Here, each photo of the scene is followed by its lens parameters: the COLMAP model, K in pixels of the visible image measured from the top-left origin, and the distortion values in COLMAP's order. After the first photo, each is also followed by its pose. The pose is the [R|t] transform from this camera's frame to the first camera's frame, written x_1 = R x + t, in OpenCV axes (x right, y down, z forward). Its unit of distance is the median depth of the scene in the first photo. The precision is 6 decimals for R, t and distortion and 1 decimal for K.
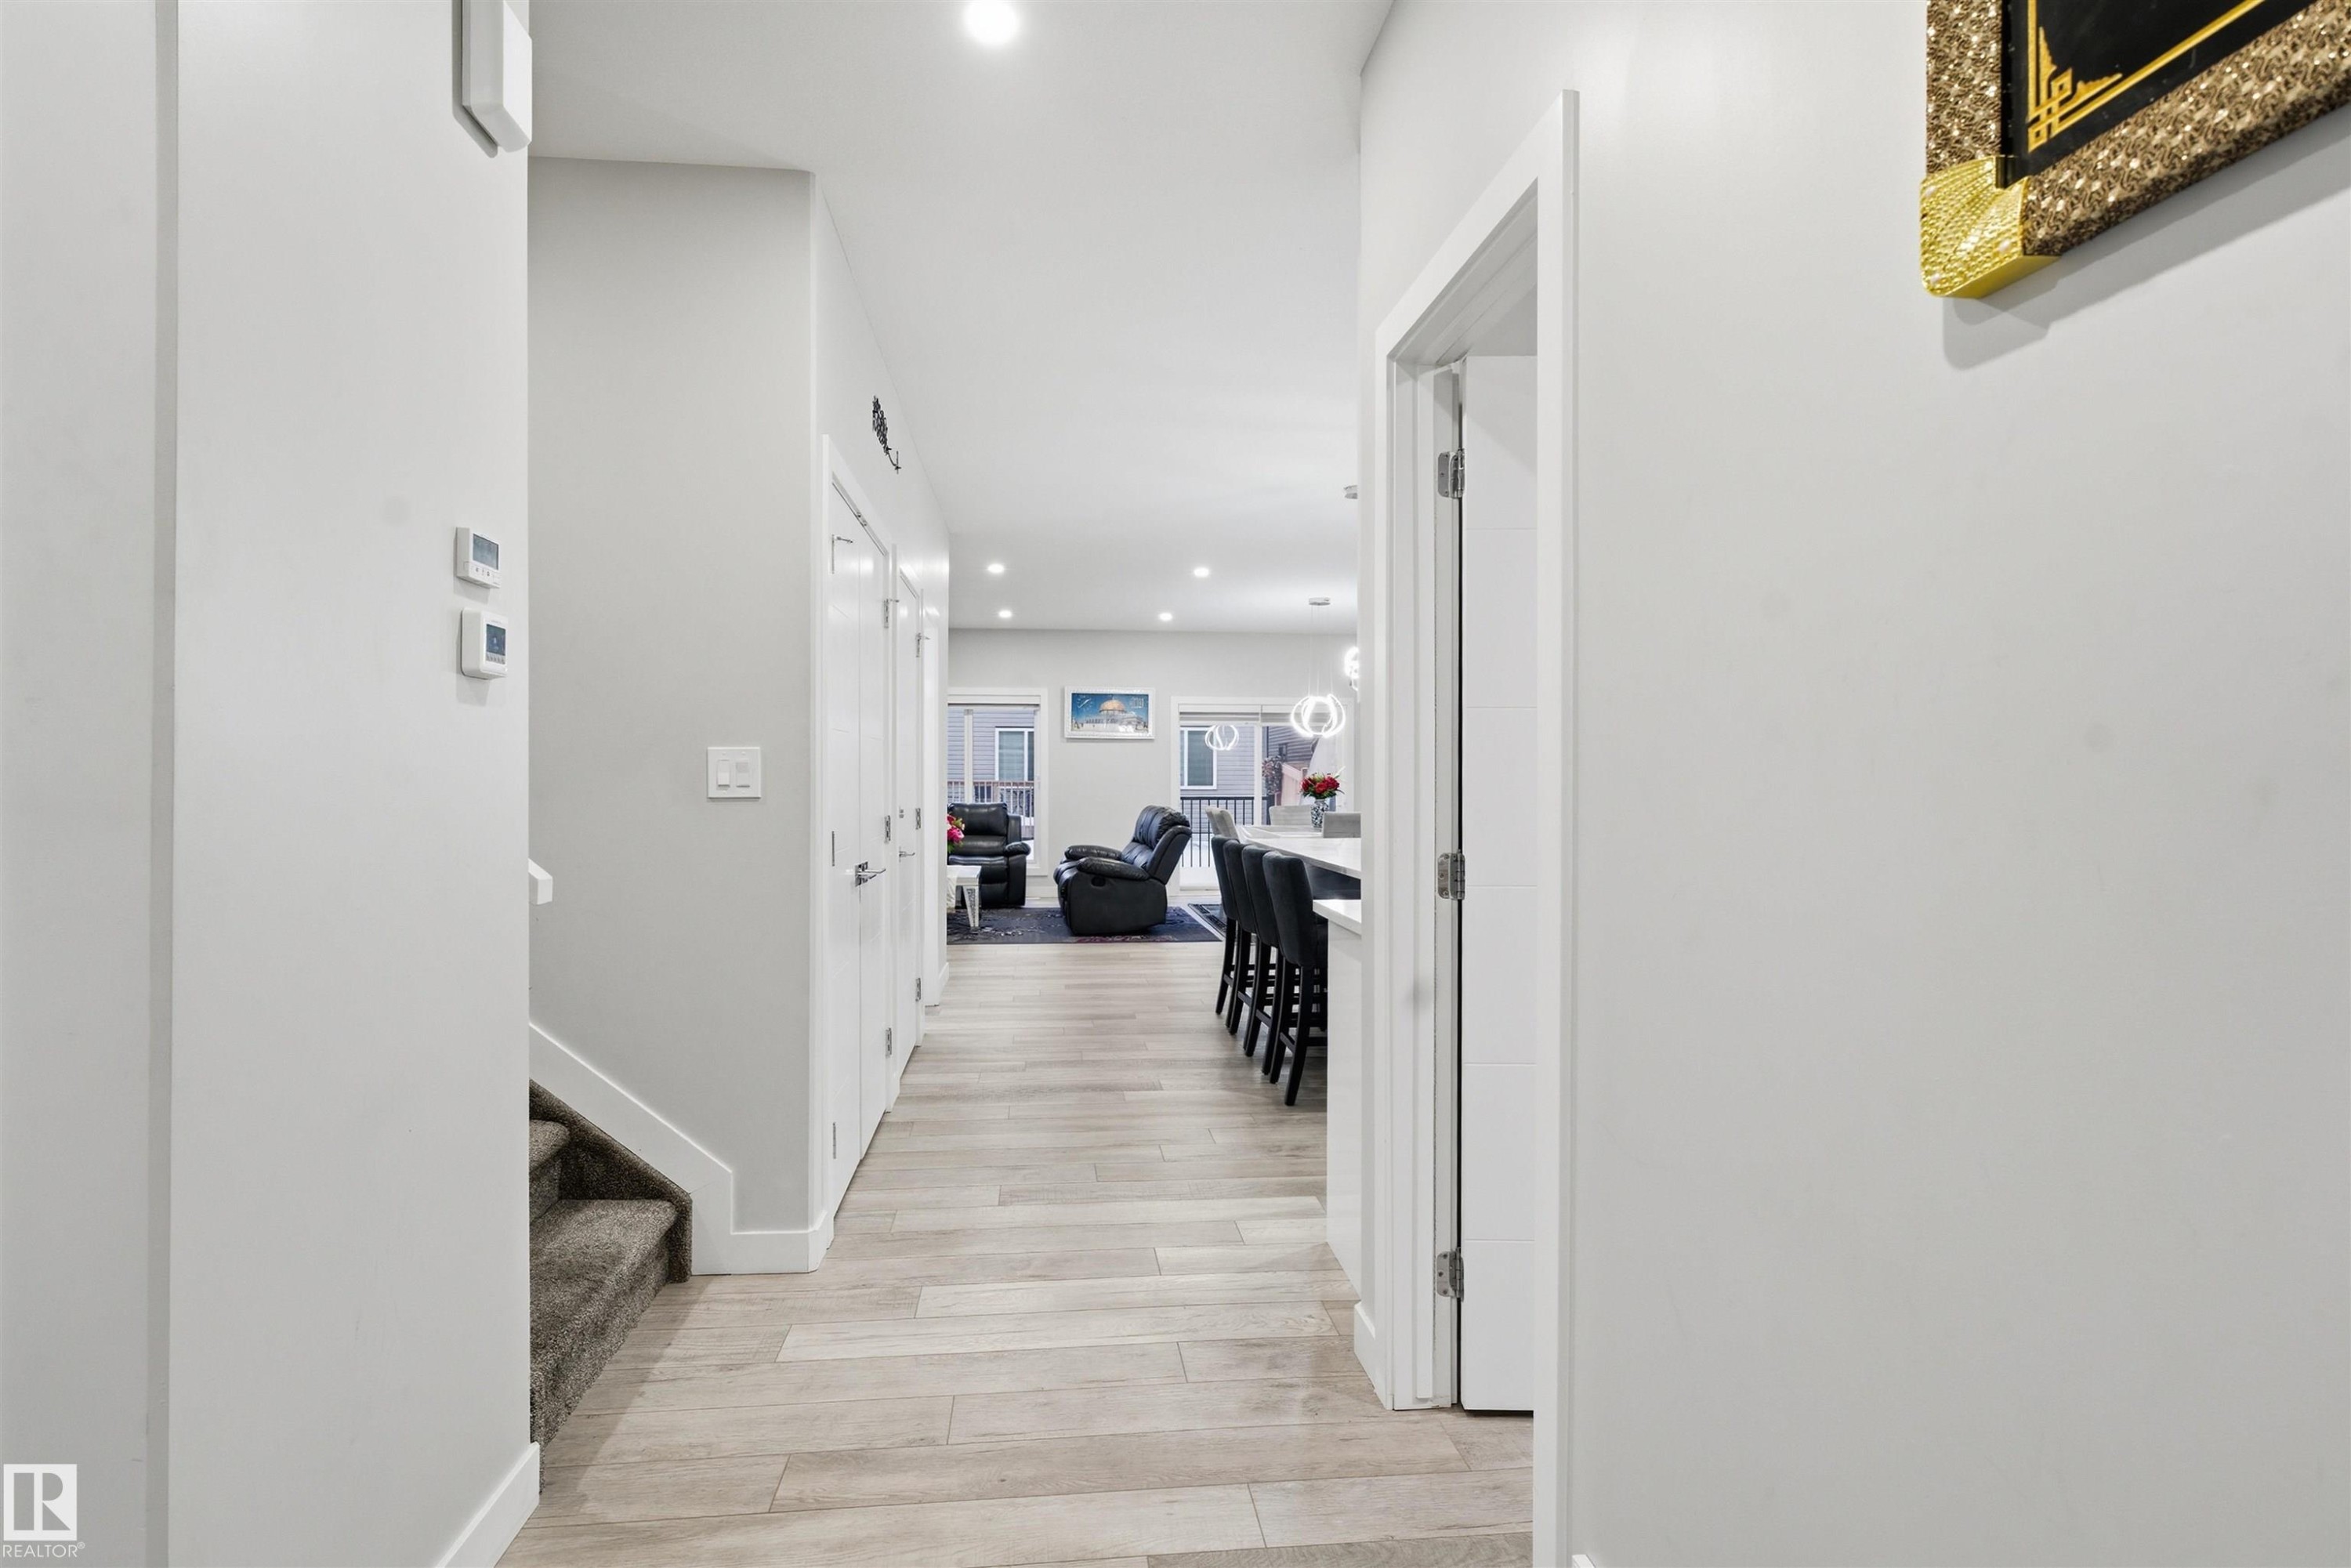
lens RADIAL K [[1070.1, 0, 1169.3], [0, 1070.1, 780.8], [0, 0, 1]] dist [-0.001355, -0.000206]
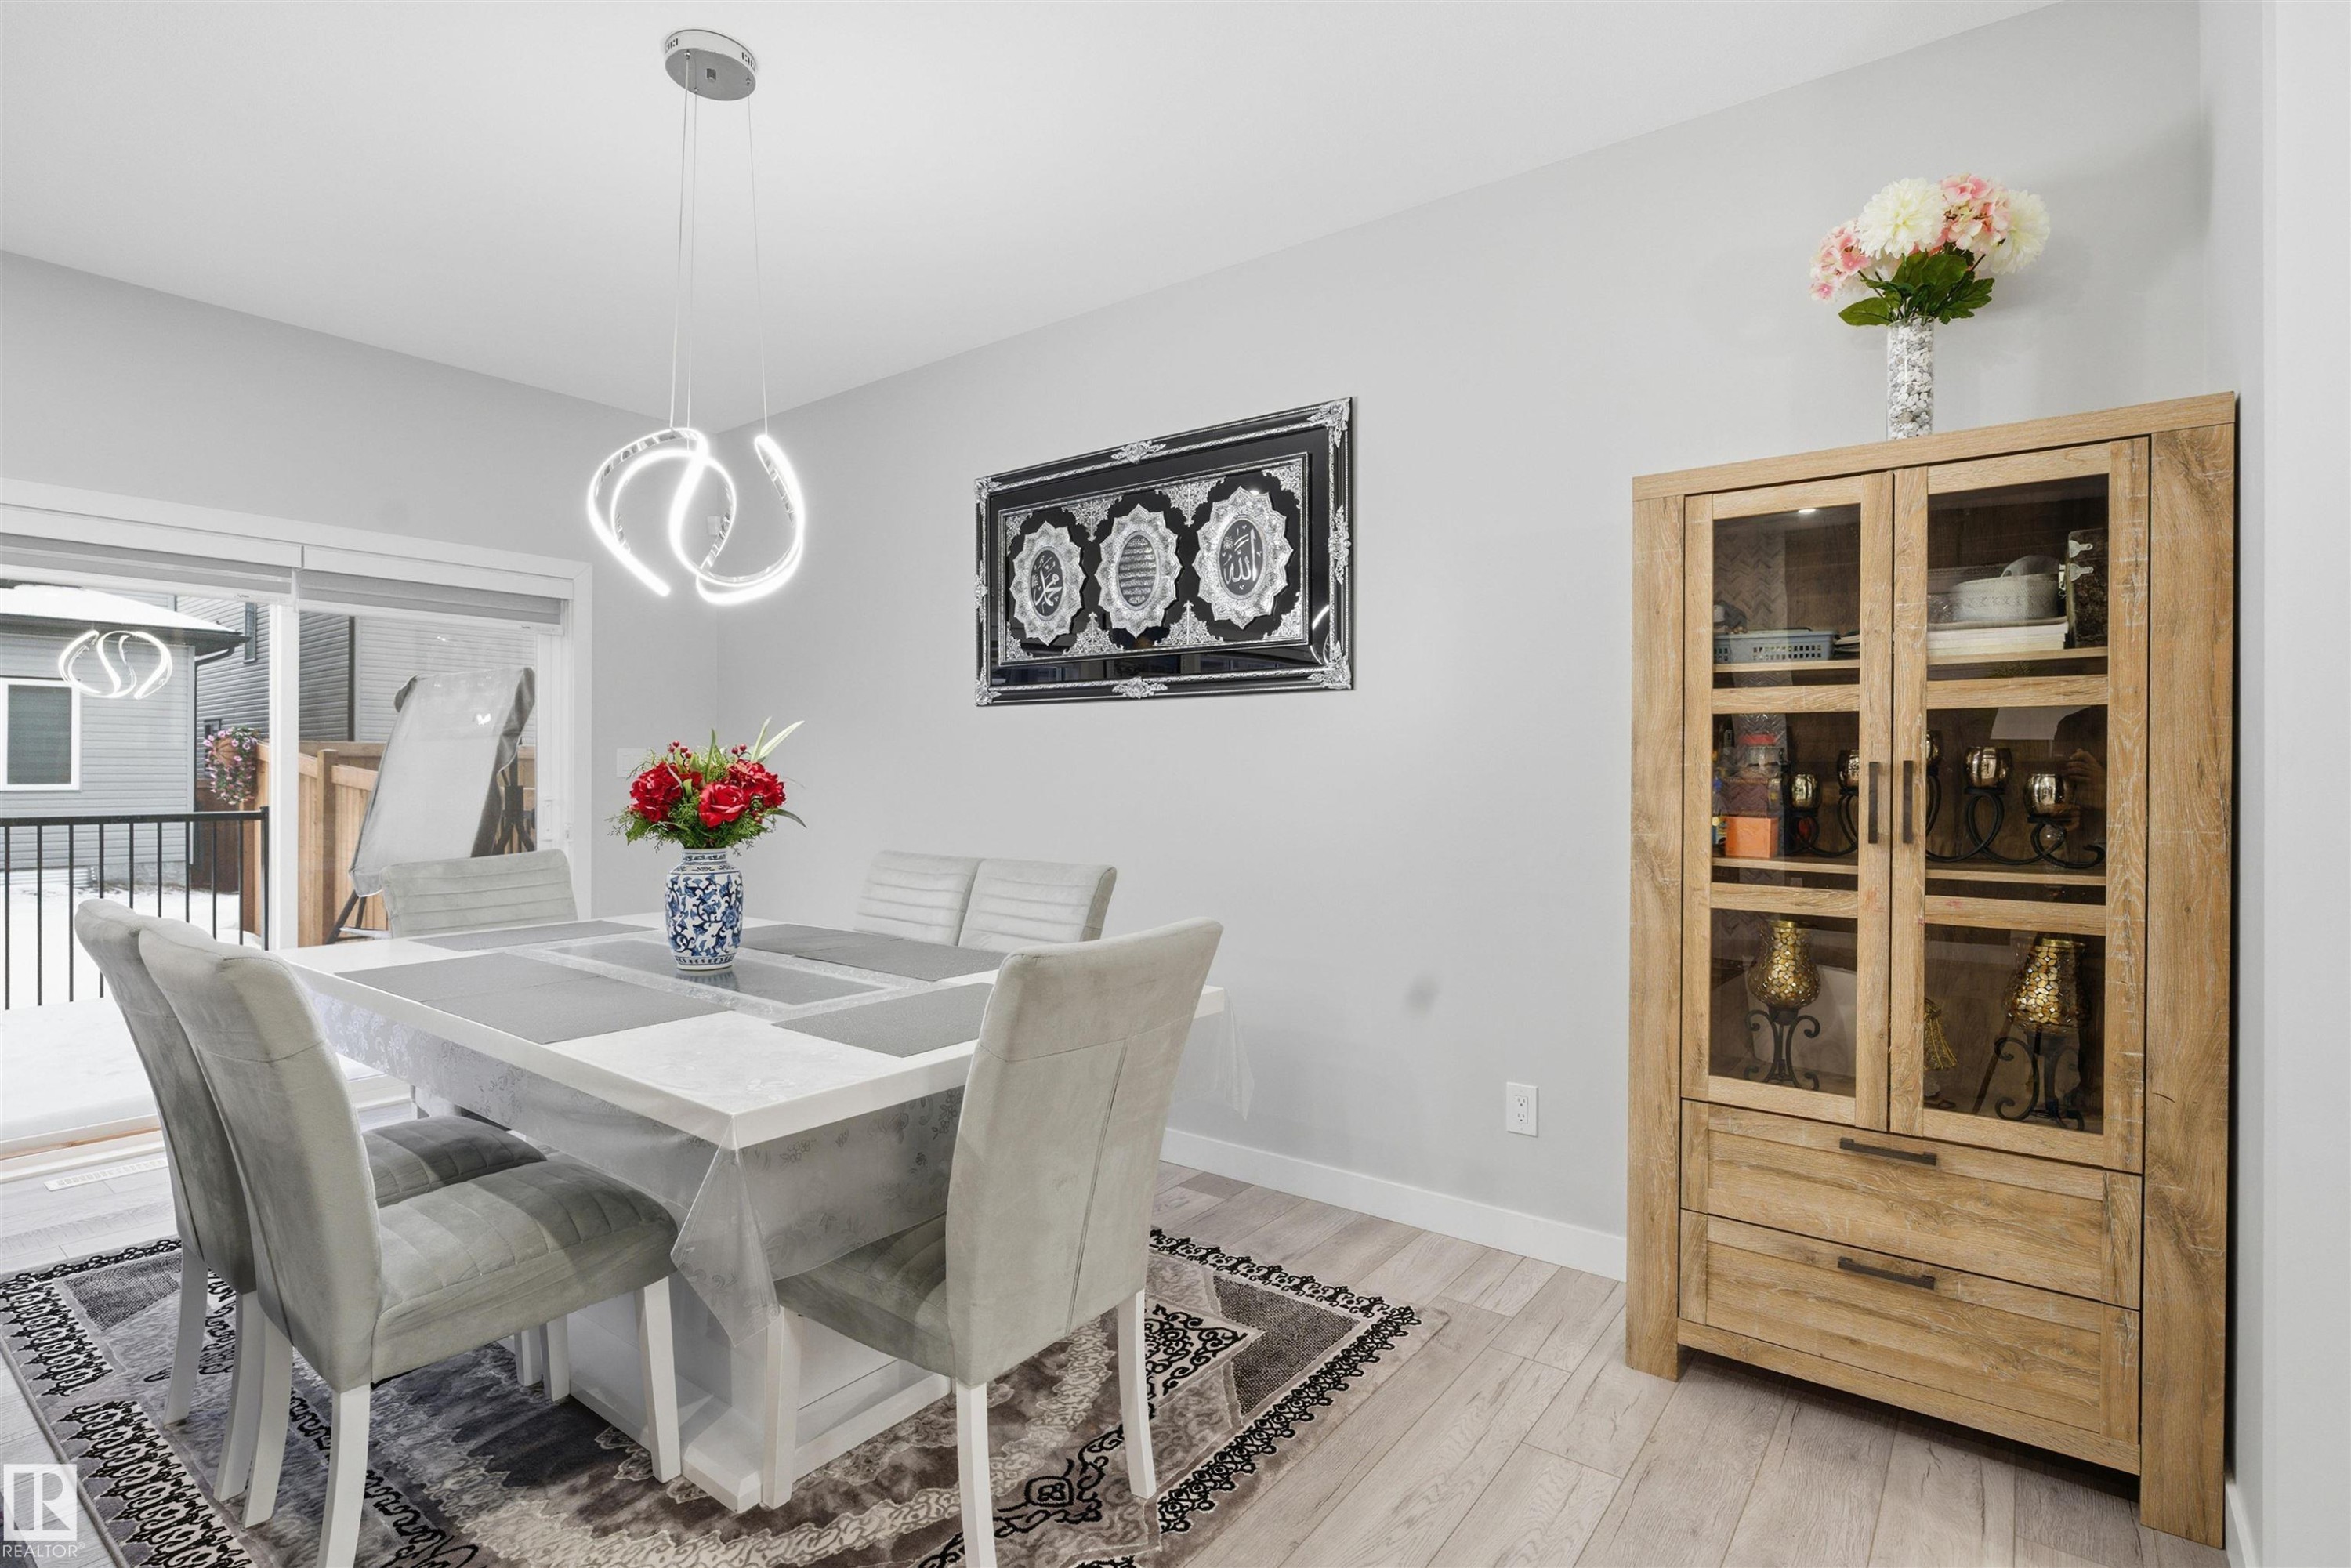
lens RADIAL K [[1134.4, 0, 1172.1], [0, 1134.4, 785.6], [0, 0, 1]] dist [-0.001243, -0.000197]
pose [[0.687819, -0.000268, 0.725882, 0.023880], [-0.000722, 0.999999, 0.001053, 0.001757], [-0.725882, -0.001248, 0.687818, 0.736142]]
